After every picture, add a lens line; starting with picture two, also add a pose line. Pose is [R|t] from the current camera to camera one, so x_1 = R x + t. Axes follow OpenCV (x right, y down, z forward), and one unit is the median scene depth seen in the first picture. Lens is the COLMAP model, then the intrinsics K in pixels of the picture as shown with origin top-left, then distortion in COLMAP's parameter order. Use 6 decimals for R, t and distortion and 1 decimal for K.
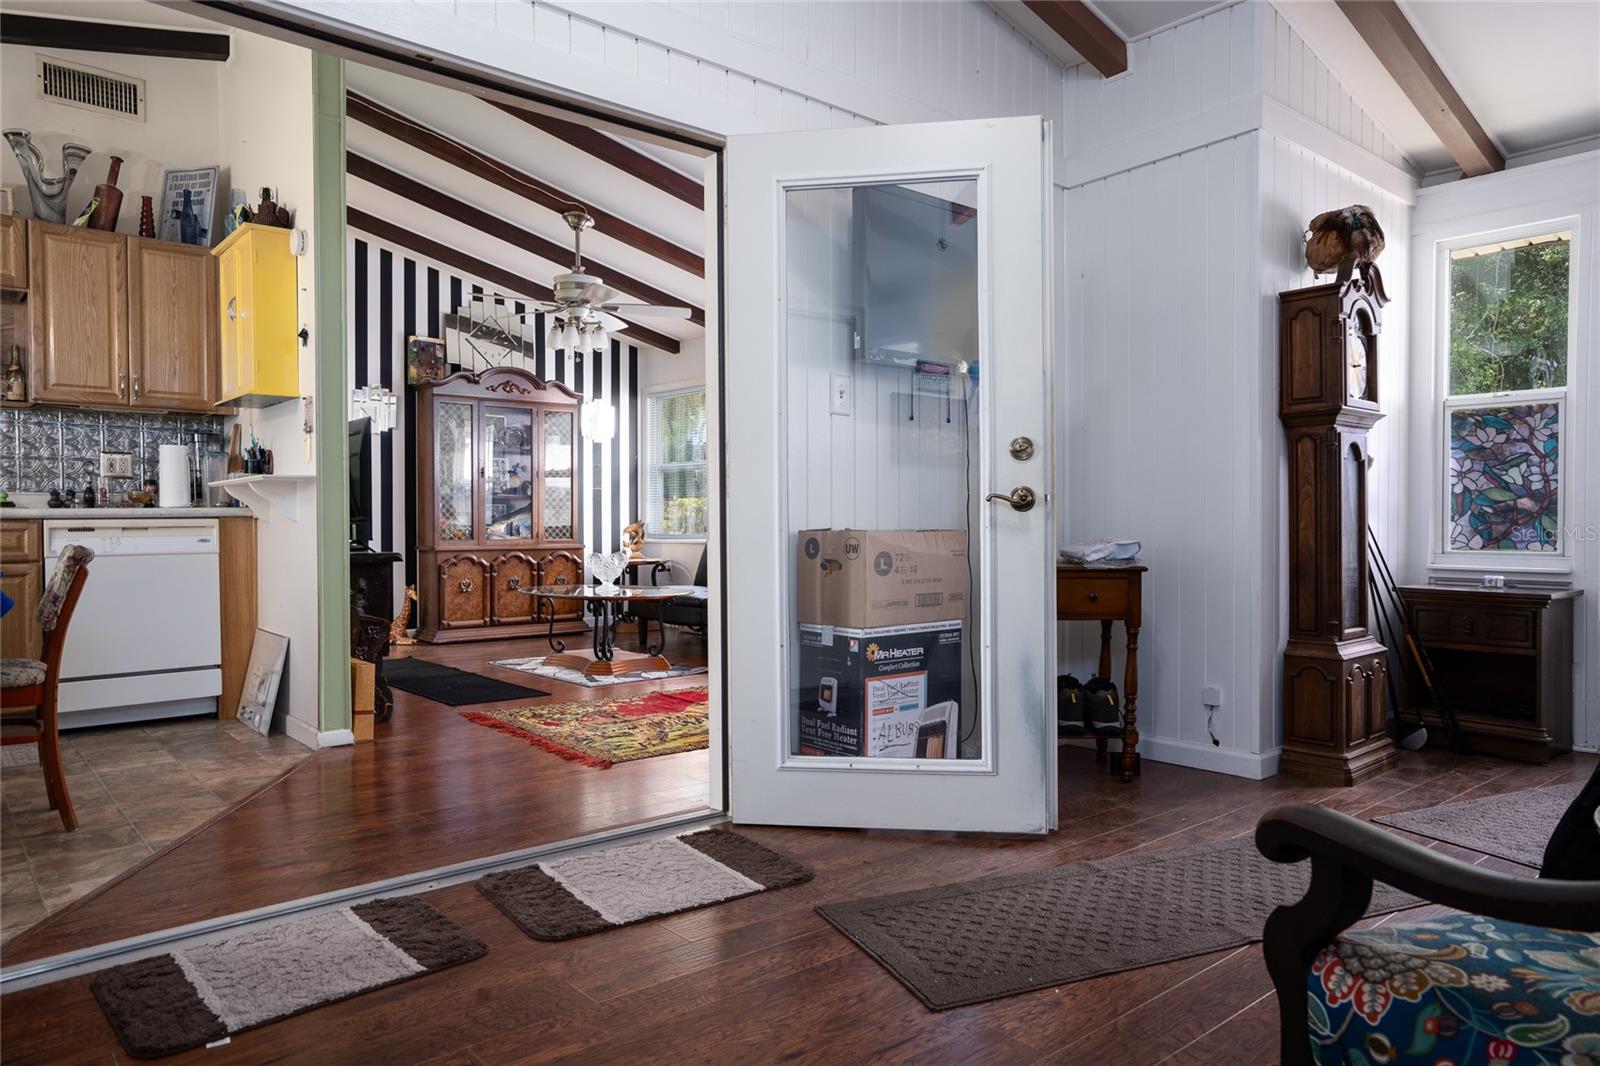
lens RADIAL K [[1048.0, 0, 800.0], [0, 1048.0, 533.0], [0, 0, 1]] dist [0.026684, -0.000572]
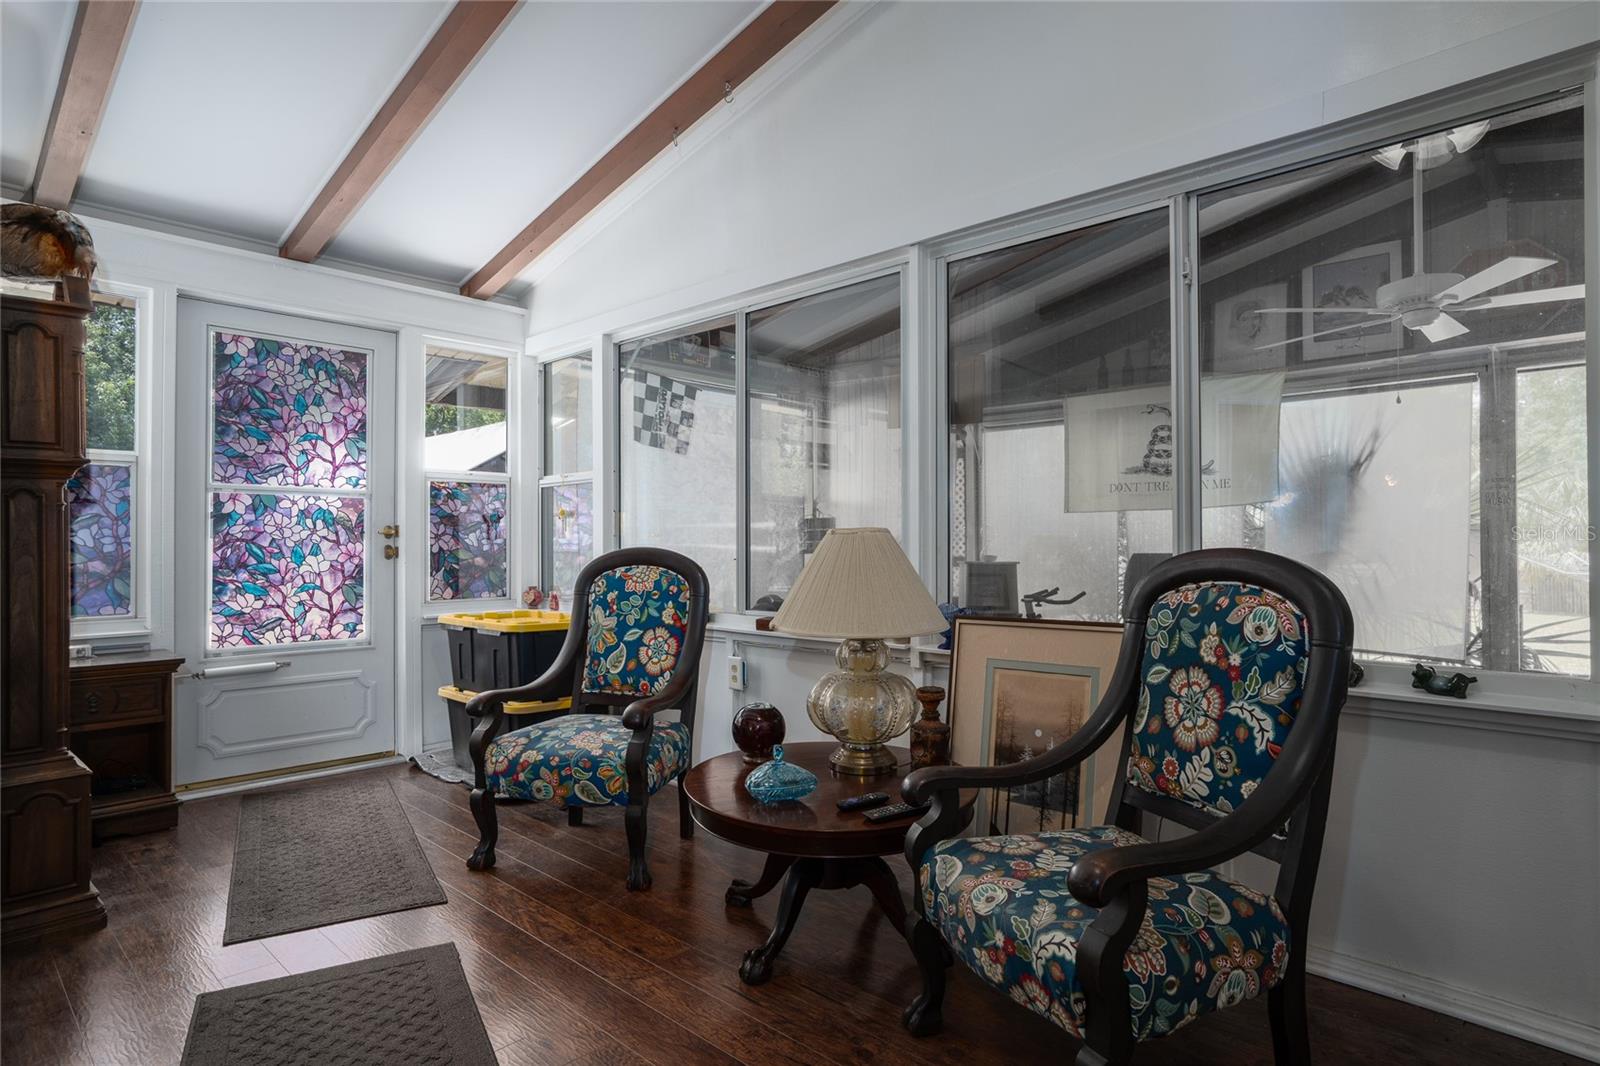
lens RADIAL K [[888.4, 0, 800.0], [0, 888.4, 533.0], [0, 0, 1]] dist [-0.002487, -0.000204]
pose [[-0.084993, 0.010329, 0.996328, -0.179102], [0.017476, 0.999808, -0.008875, -0.040773], [-0.996228, 0.016657, -0.085157, 0.438676]]
